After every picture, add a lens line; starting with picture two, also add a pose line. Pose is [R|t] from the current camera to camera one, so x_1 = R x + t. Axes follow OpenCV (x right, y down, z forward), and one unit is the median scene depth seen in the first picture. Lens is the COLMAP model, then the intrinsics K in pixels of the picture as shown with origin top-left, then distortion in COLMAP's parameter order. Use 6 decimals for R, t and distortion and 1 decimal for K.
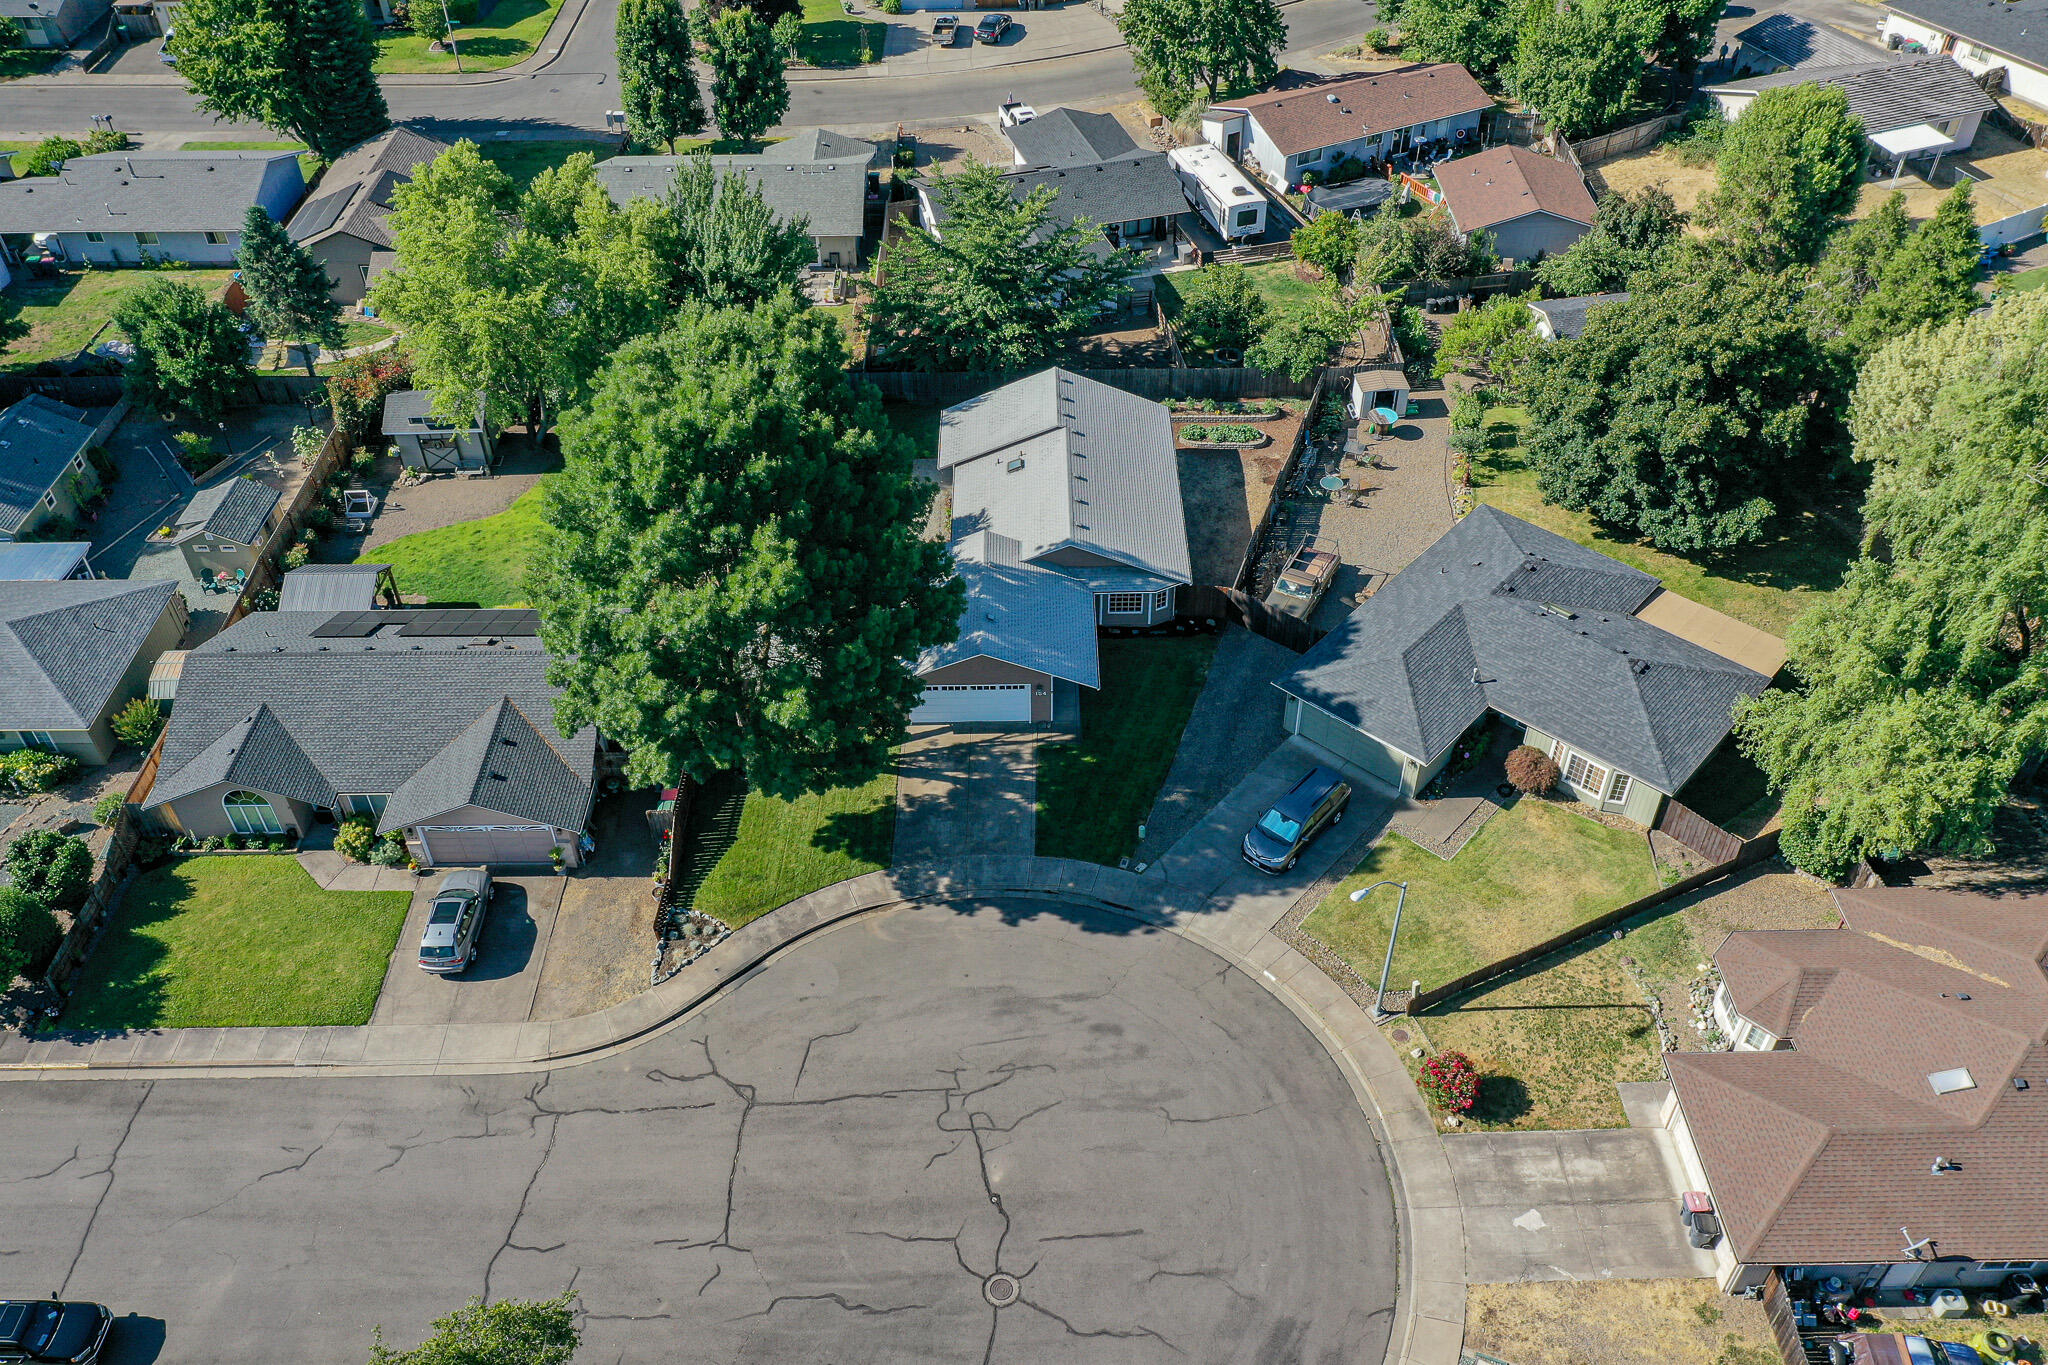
lens RADIAL K [[1634.1, 0, 1018.6], [0, 1634.1, 694.4], [0, 0, 1]] dist [0.018005, -0.012270]
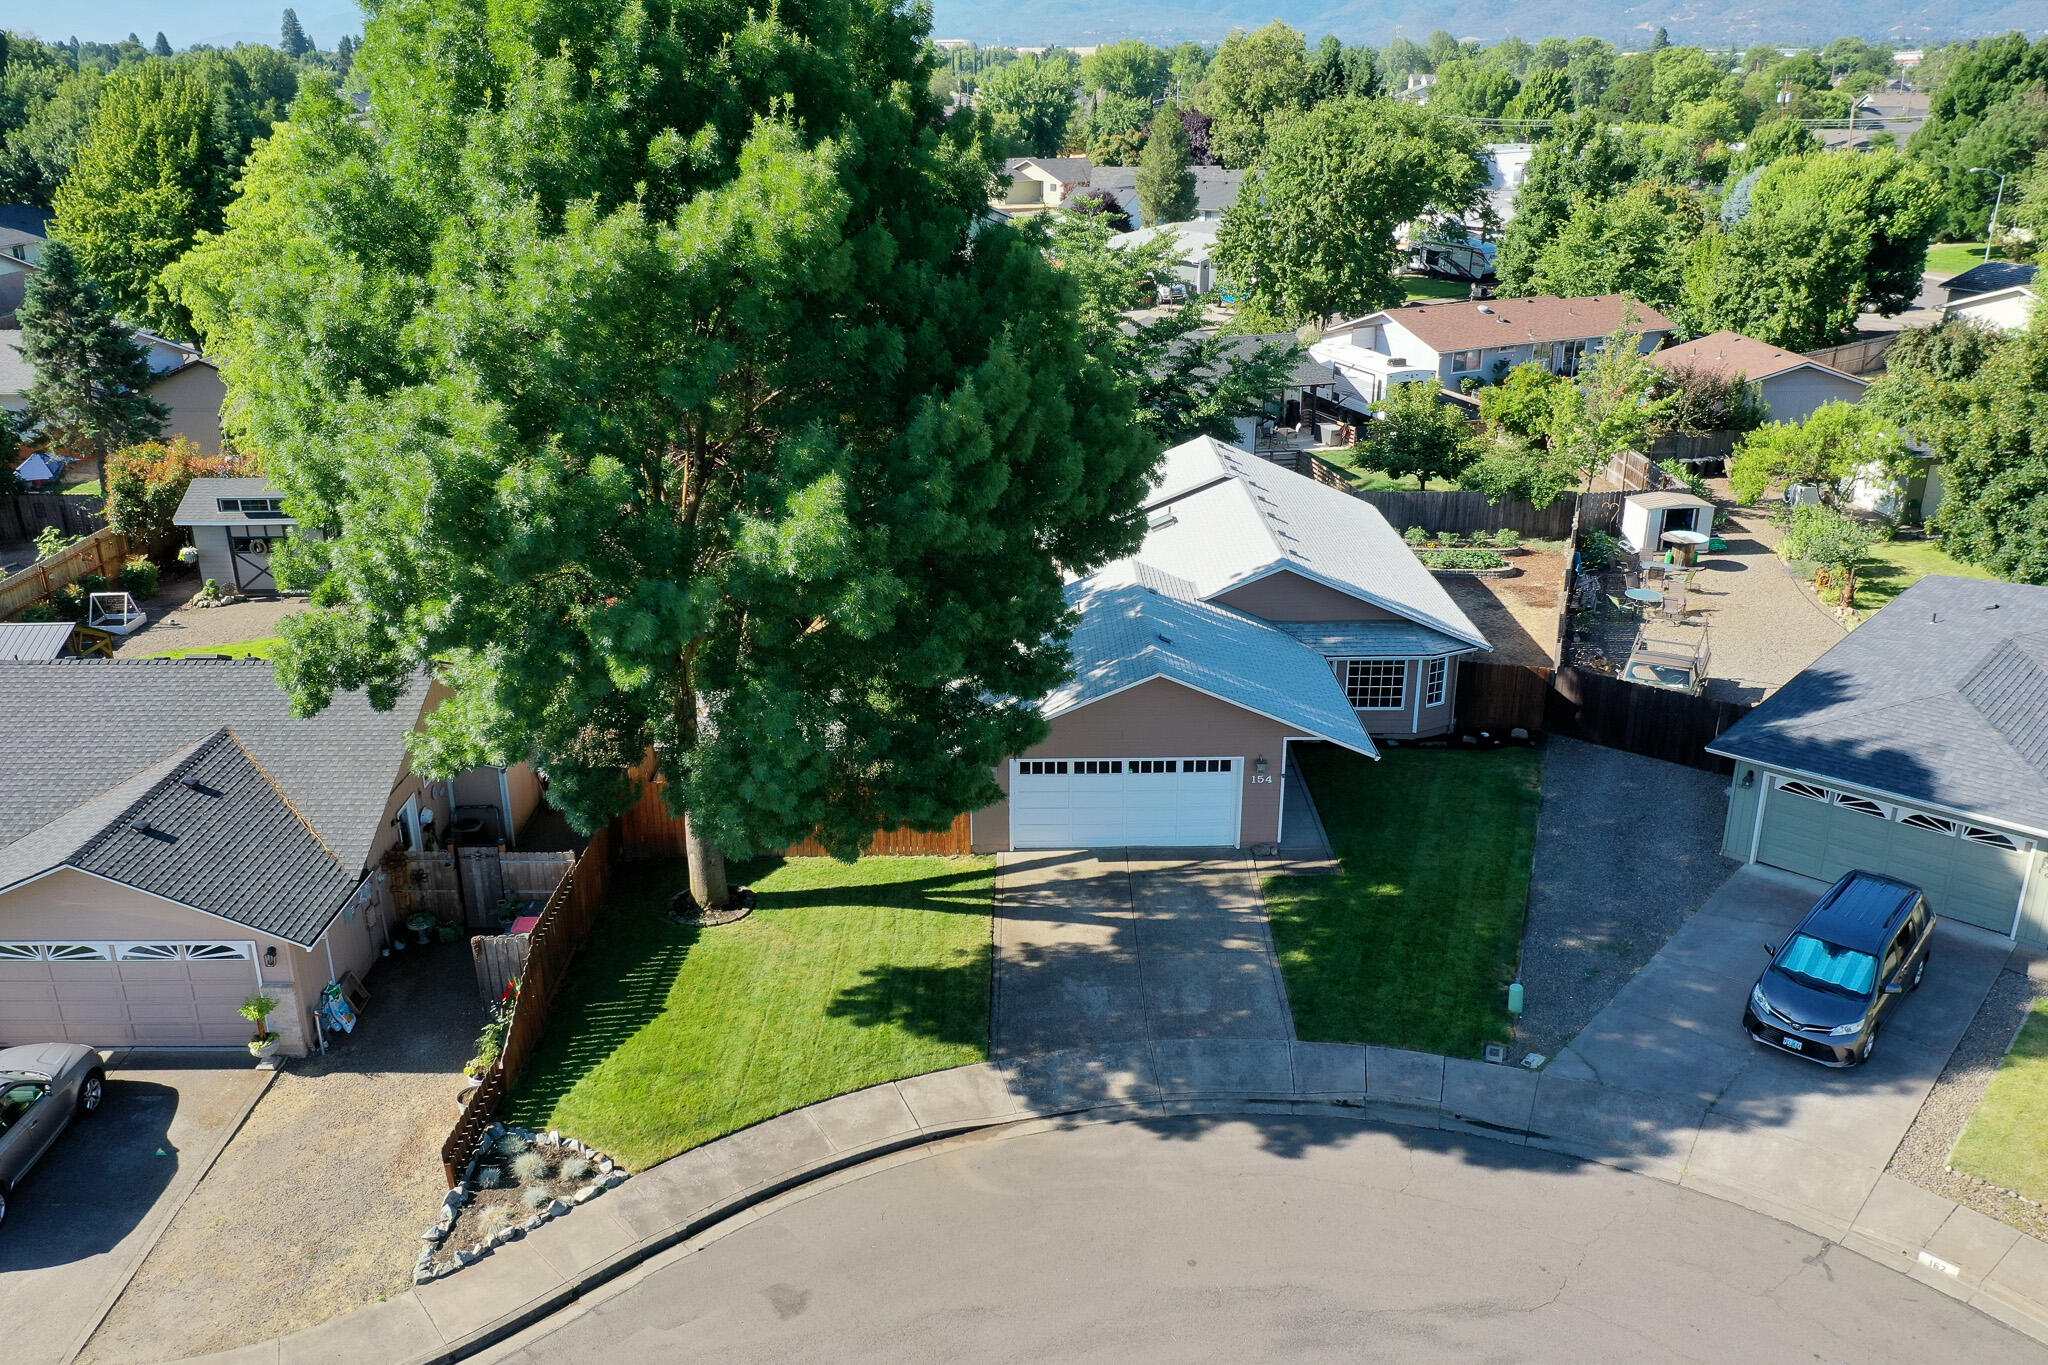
lens RADIAL K [[1634.1, 0, 1020.1], [0, 1634.1, 683.6], [0, 0, 1]] dist [0.018005, -0.012270]
pose [[0.999938, 0.006682, 0.008950, -0.074732], [-0.002975, 0.931700, -0.363216, 0.175007], [-0.010766, 0.363167, 0.931662, 0.533955]]
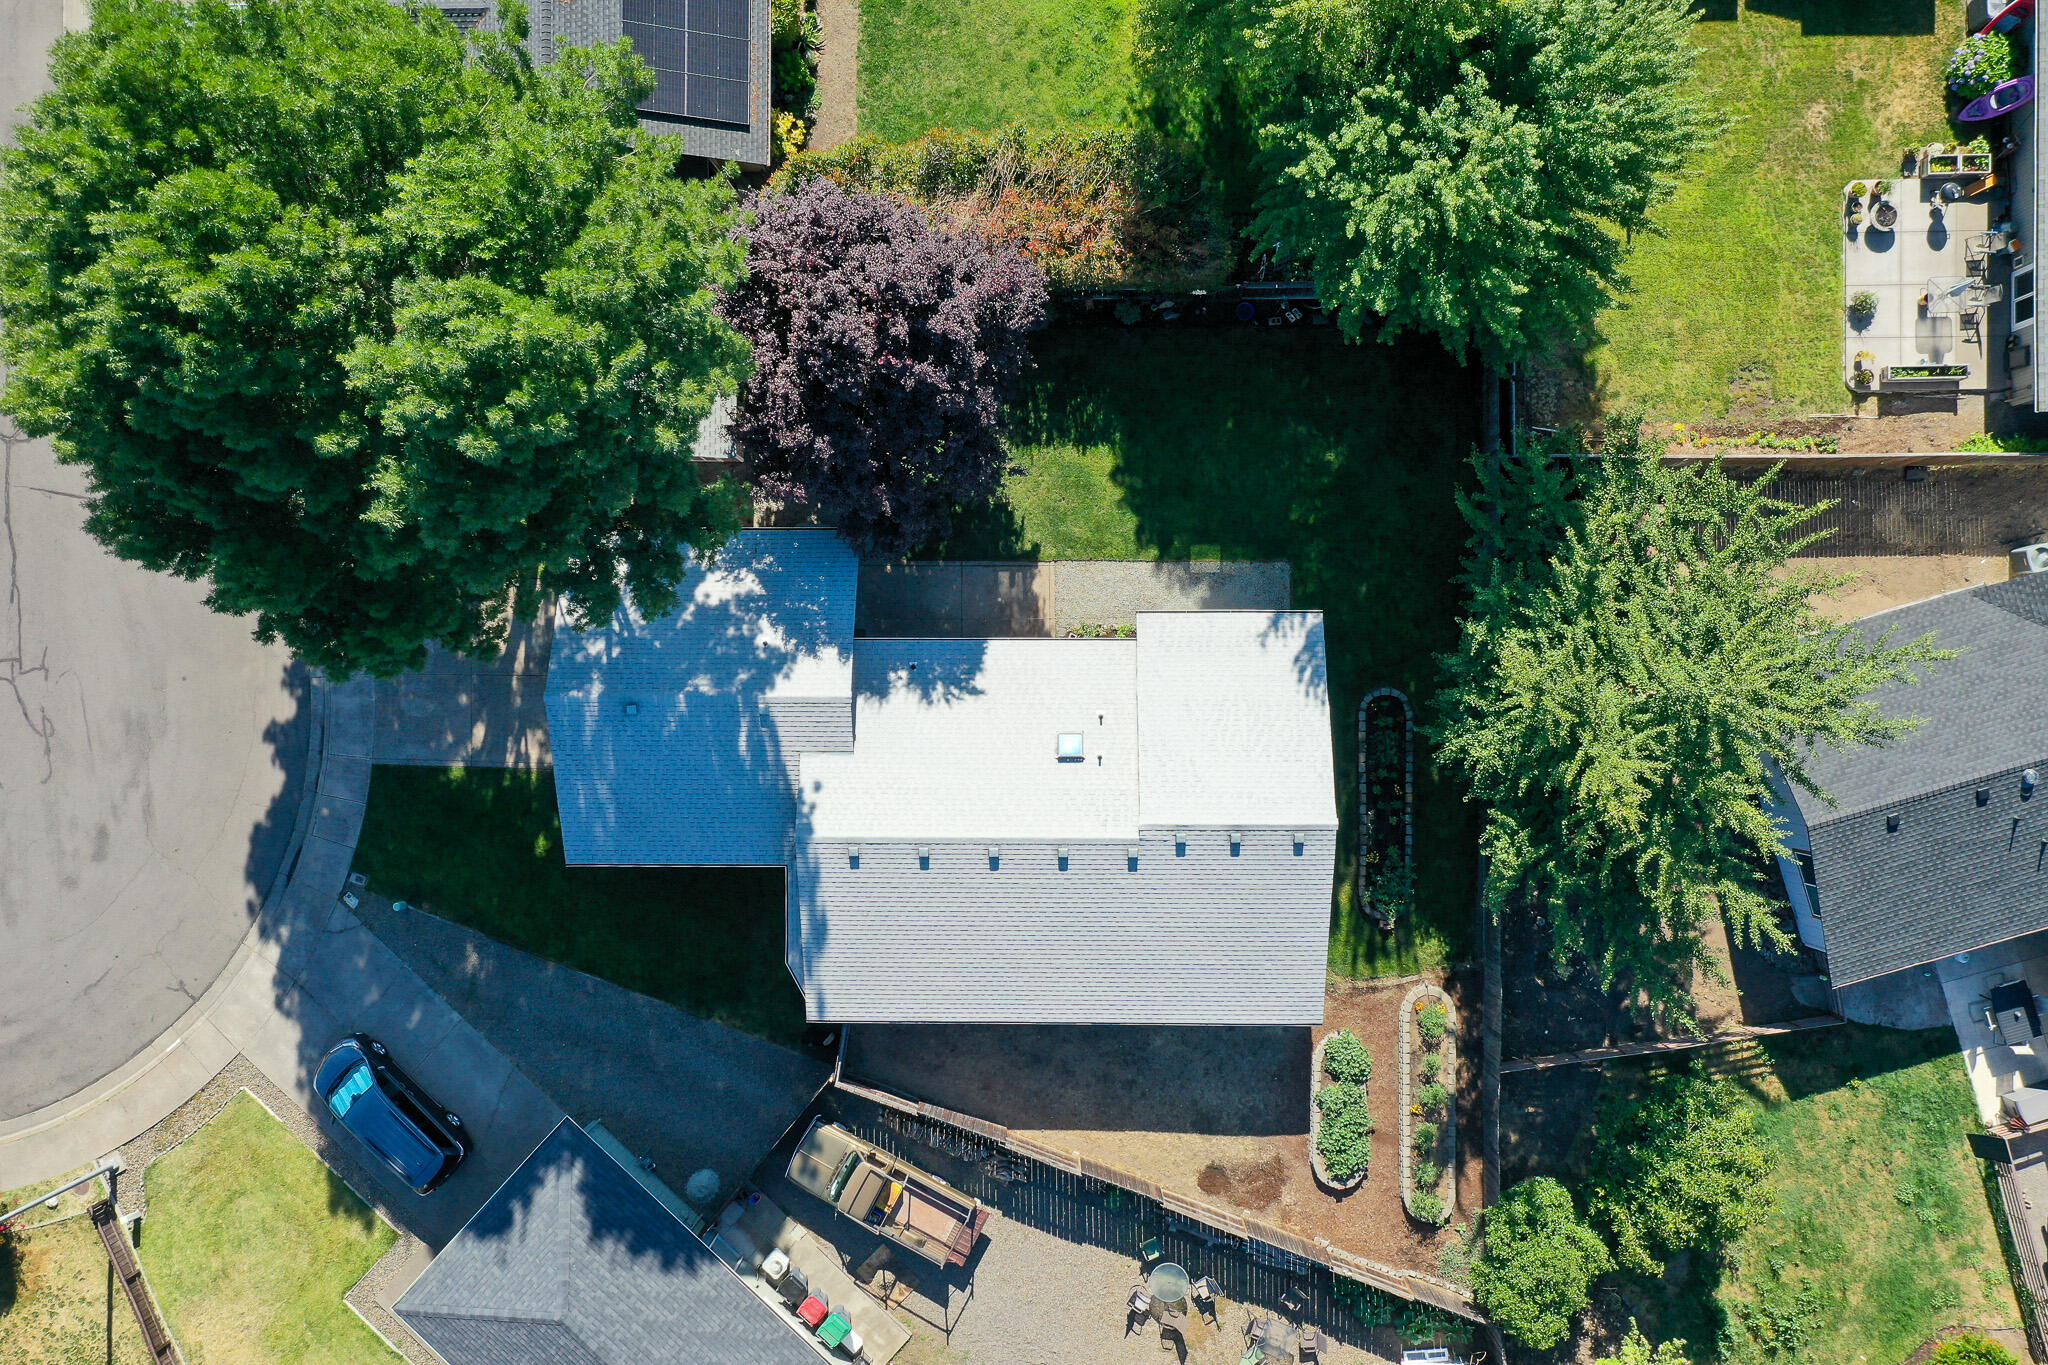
lens RADIAL K [[1634.1, 0, 1020.3], [0, 1634.1, 670.4], [0, 0, 1]] dist [0.018005, -0.012270]
pose [[-0.004952, 0.999740, -0.022250, -0.018162], [-0.653614, 0.013603, 0.756706, -0.689644], [0.756812, 0.018290, 0.653376, 0.732118]]
